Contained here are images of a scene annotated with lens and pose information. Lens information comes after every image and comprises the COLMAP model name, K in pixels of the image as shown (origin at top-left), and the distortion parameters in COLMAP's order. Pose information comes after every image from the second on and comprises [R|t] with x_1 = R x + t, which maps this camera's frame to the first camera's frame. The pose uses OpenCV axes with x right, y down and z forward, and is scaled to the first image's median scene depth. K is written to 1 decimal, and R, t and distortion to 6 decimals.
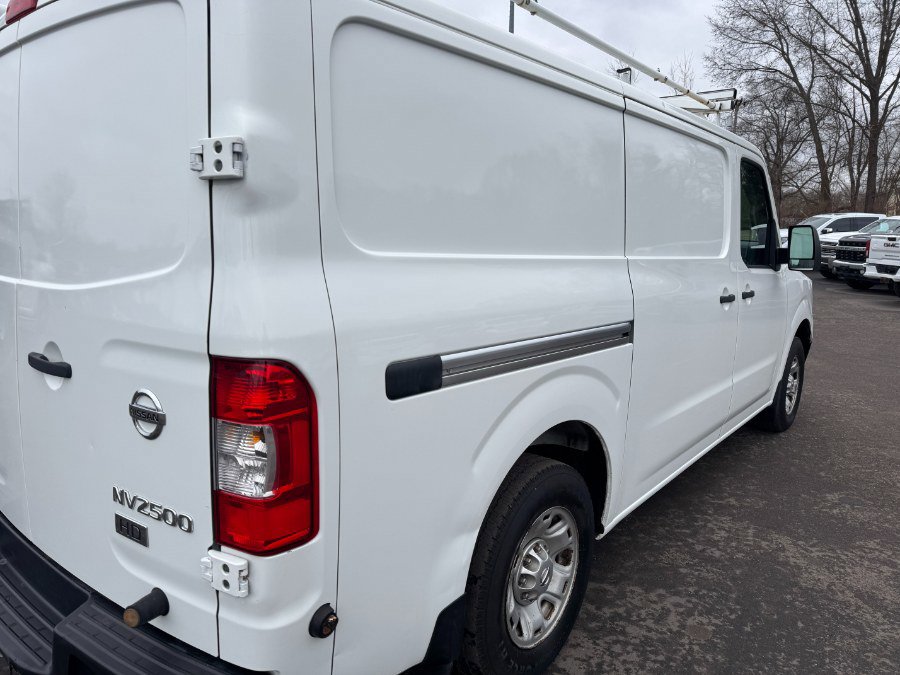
lens RADIAL K [[634.3, 0, 450.5], [0, 634.3, 342.8], [0, 0, 1]] dist [0.061234, -0.064896]
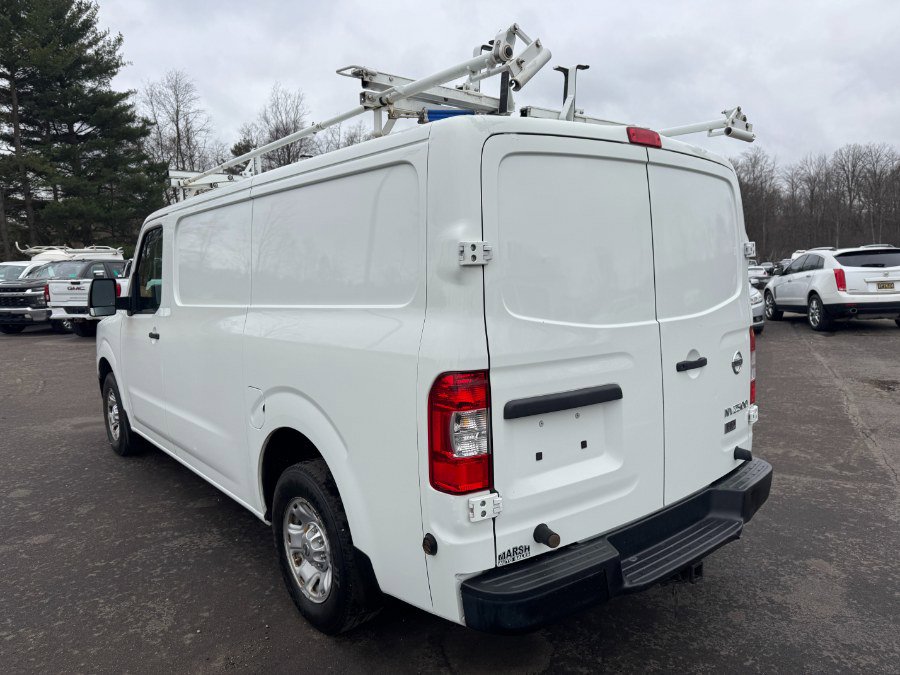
lens RADIAL K [[638.5, 0, 450.0], [0, 638.5, 337.5], [0, 0, 1]] dist [0.063365, -0.075737]
pose [[0.195213, -0.121408, 0.973217, -1.300227], [0.194328, 0.977423, 0.082954, -0.161266], [-0.961316, 0.172930, 0.214399, 0.682319]]
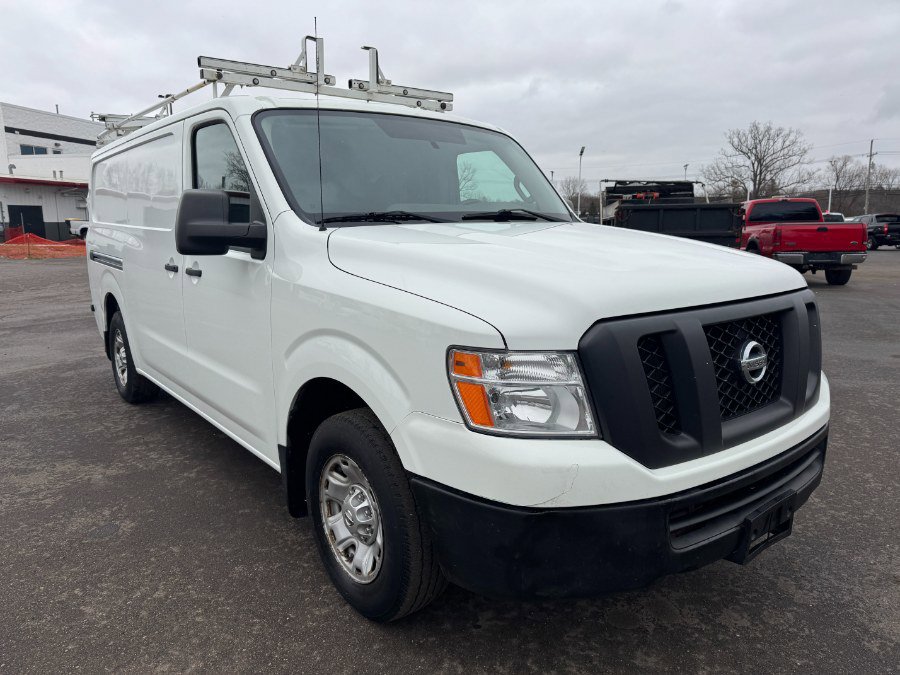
lens RADIAL K [[640.5, 0, 449.3], [0, 640.5, 337.2], [0, 0, 1]] dist [0.073231, -0.099177]
pose [[-0.221396, 0.160652, -0.961860, 1.641995], [-0.158309, 0.967333, 0.198005, -0.289329], [0.962248, 0.196108, -0.188731, 1.959154]]
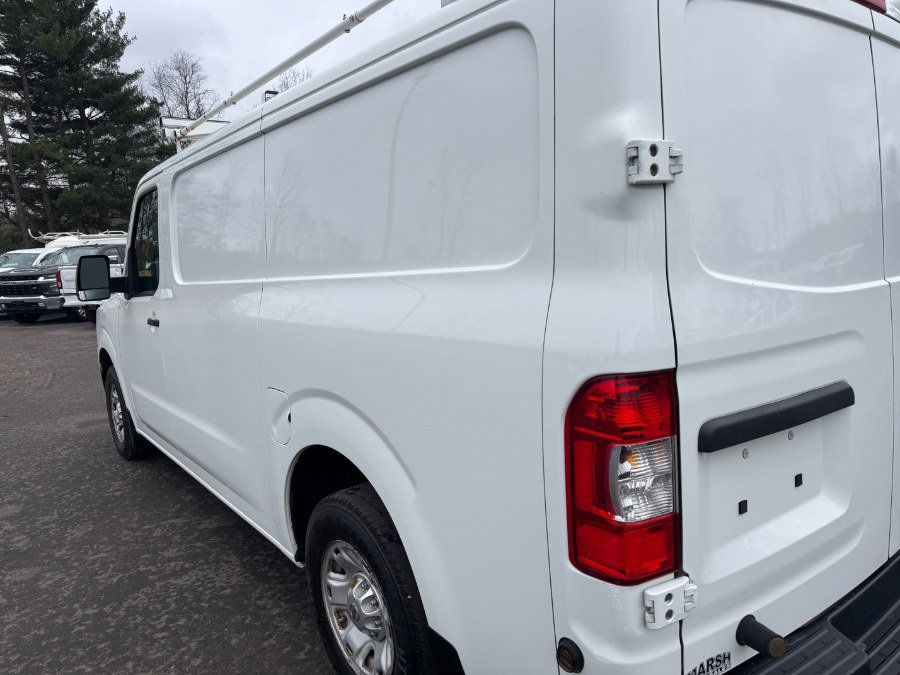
lens RADIAL K [[634.3, 0, 450.5], [0, 634.3, 342.8], [0, 0, 1]] dist [0.061234, -0.064896]
pose [[0.217736, -0.167624, 0.961506, -1.031856], [0.221778, 0.967869, 0.118512, -0.155322], [-0.950477, 0.187436, 0.247915, 0.828358]]
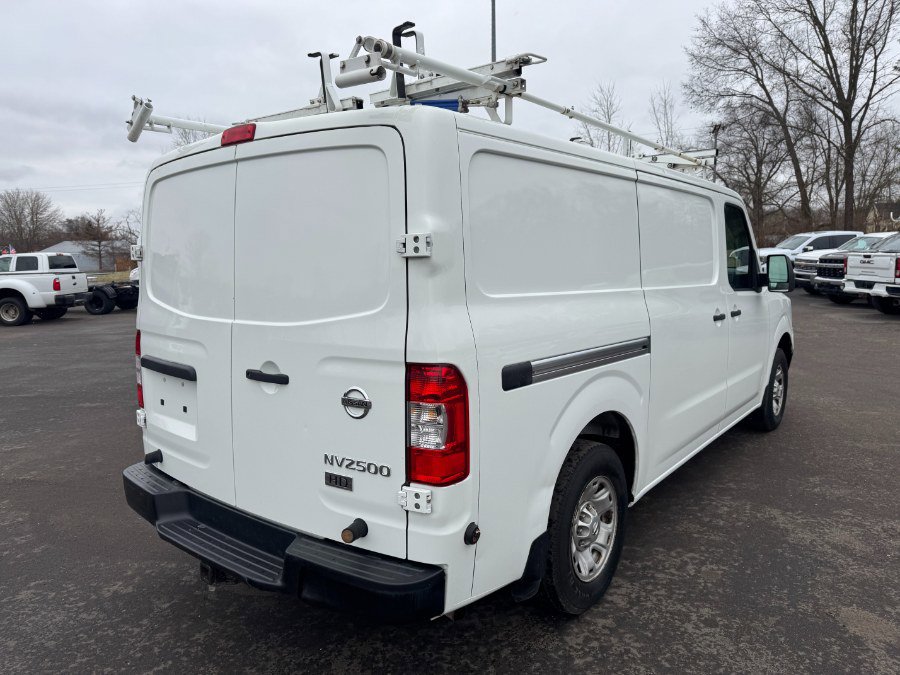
lens RADIAL K [[638.5, 0, 450.0], [0, 638.5, 337.5], [0, 0, 1]] dist [0.063365, -0.075737]
pose [[0.999454, -0.029664, 0.014555, -0.122494], [0.030324, 0.998413, -0.047455, 0.015503], [-0.013124, 0.047870, 0.998767, -0.269079]]
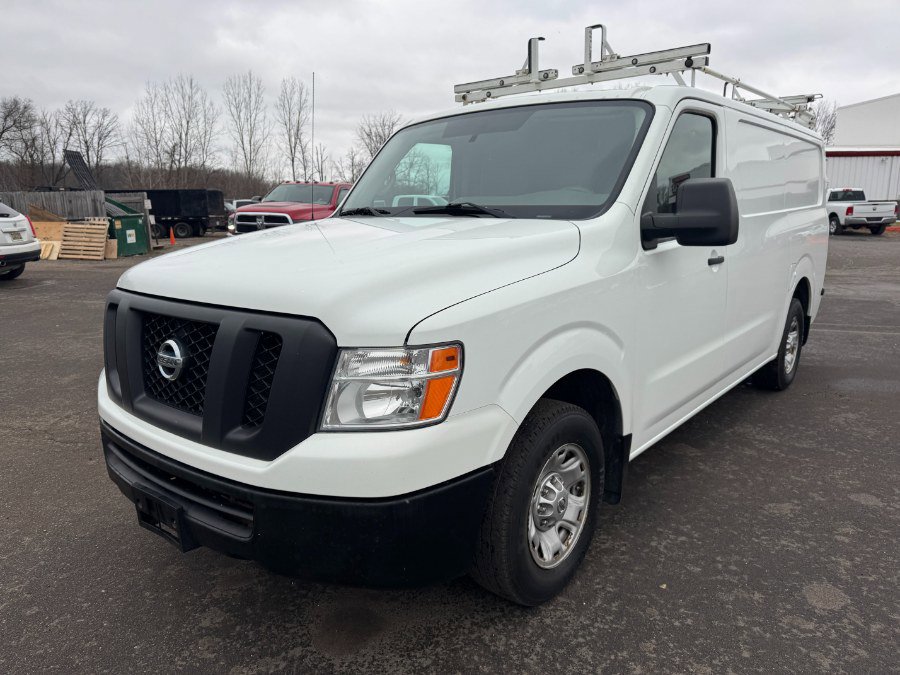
lens RADIAL K [[640.5, 0, 449.3], [0, 640.5, 337.2], [0, 0, 1]] dist [0.073231, -0.099177]
pose [[-0.999996, -0.000922, -0.002666, 0.552300], [-0.001813, 0.934040, 0.357164, -0.466297], [0.002161, 0.357167, -0.934038, 2.848983]]
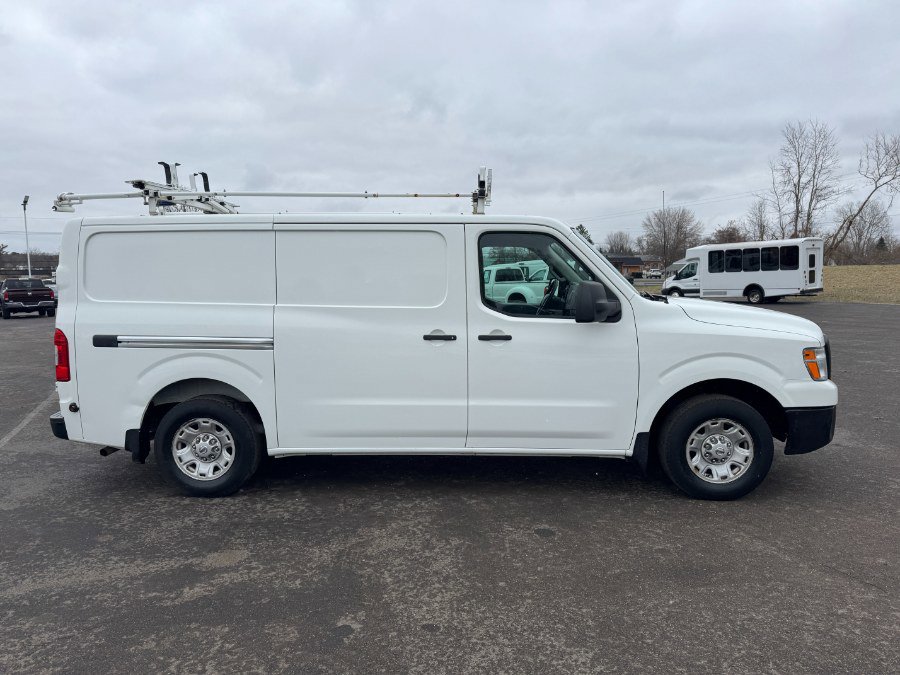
lens RADIAL K [[626.6, 0, 447.0], [0, 626.6, 337.1], [0, 0, 1]] dist [0.069752, -0.130850]
pose [[0.598755, 0.061309, -0.798582, 1.736254], [-0.118186, 0.992914, -0.012385, -0.063332], [0.792164, 0.101797, 0.601759, 0.241723]]
